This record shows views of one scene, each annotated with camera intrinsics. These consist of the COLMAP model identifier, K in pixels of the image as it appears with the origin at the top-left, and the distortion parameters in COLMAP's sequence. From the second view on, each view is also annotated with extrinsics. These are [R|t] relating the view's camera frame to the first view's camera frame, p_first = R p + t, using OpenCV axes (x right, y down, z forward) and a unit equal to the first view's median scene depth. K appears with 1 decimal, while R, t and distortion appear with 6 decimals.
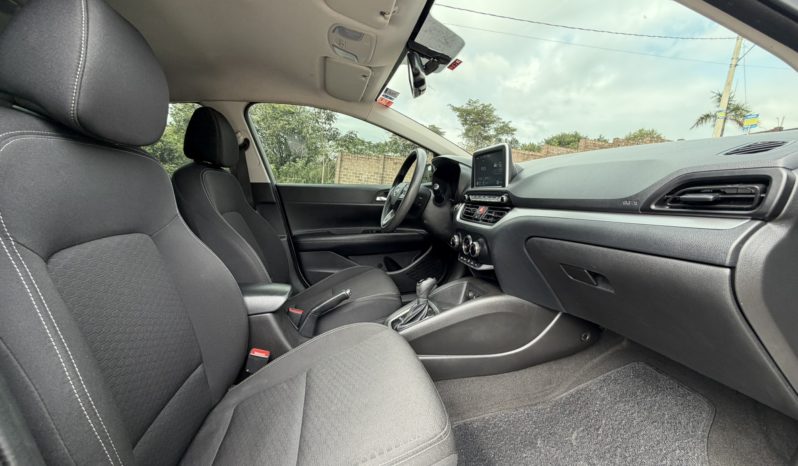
lens RADIAL K [[312.7, 0, 402.4], [0, 312.7, 232.1], [0, 0, 1]] dist [0.003676, 0.000740]
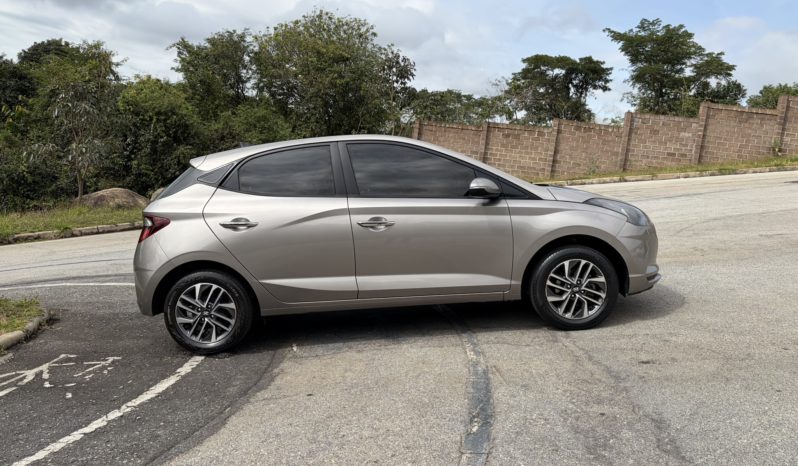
lens RADIAL K [[596.5, 0, 402.2], [0, 596.5, 233.0], [0, 0, 1]] dist [0.033021, -0.027480]
pose [[0.975050, 0.012316, -0.221645, 0.478413], [-0.020587, 0.999174, -0.035046, 0.179417], [0.221031, 0.038735, 0.974497, -2.077279]]
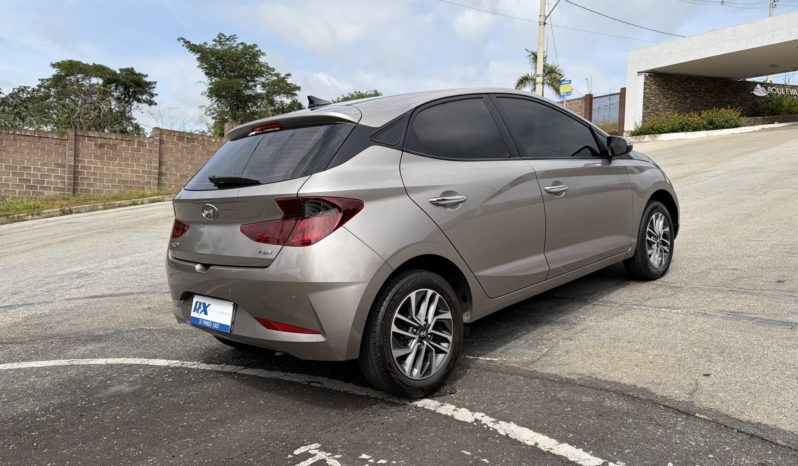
lens RADIAL K [[596.5, 0, 395.6], [0, 596.5, 237.8], [0, 0, 1]] dist [0.033021, -0.027480]
pose [[0.855928, -0.101786, 0.506979, -1.500505], [0.128093, 0.991613, -0.017172, 0.190909], [-0.500979, 0.079639, 0.861788, -1.351553]]
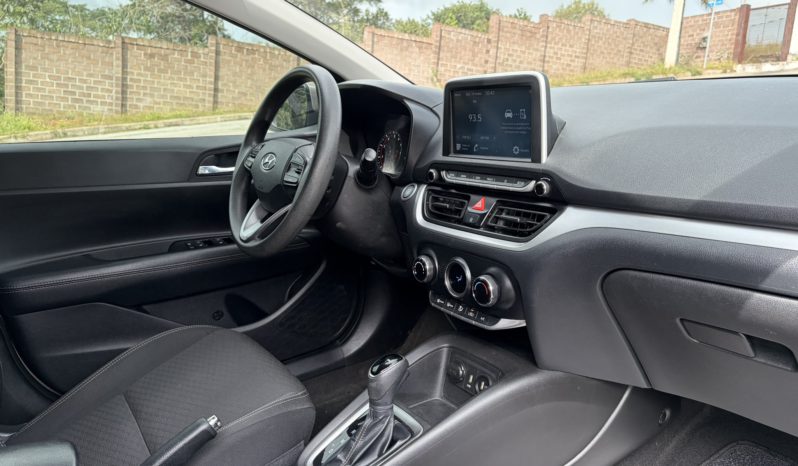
lens RADIAL K [[596.5, 0, 394.4], [0, 596.5, 235.3], [0, 0, 1]] dist [0.033021, -0.027480]
pose [[0.936176, -0.096359, 0.338066, -0.116143], [0.070018, 0.993541, 0.089293, -0.069374], [-0.344487, -0.059923, 0.936877, 0.099918]]
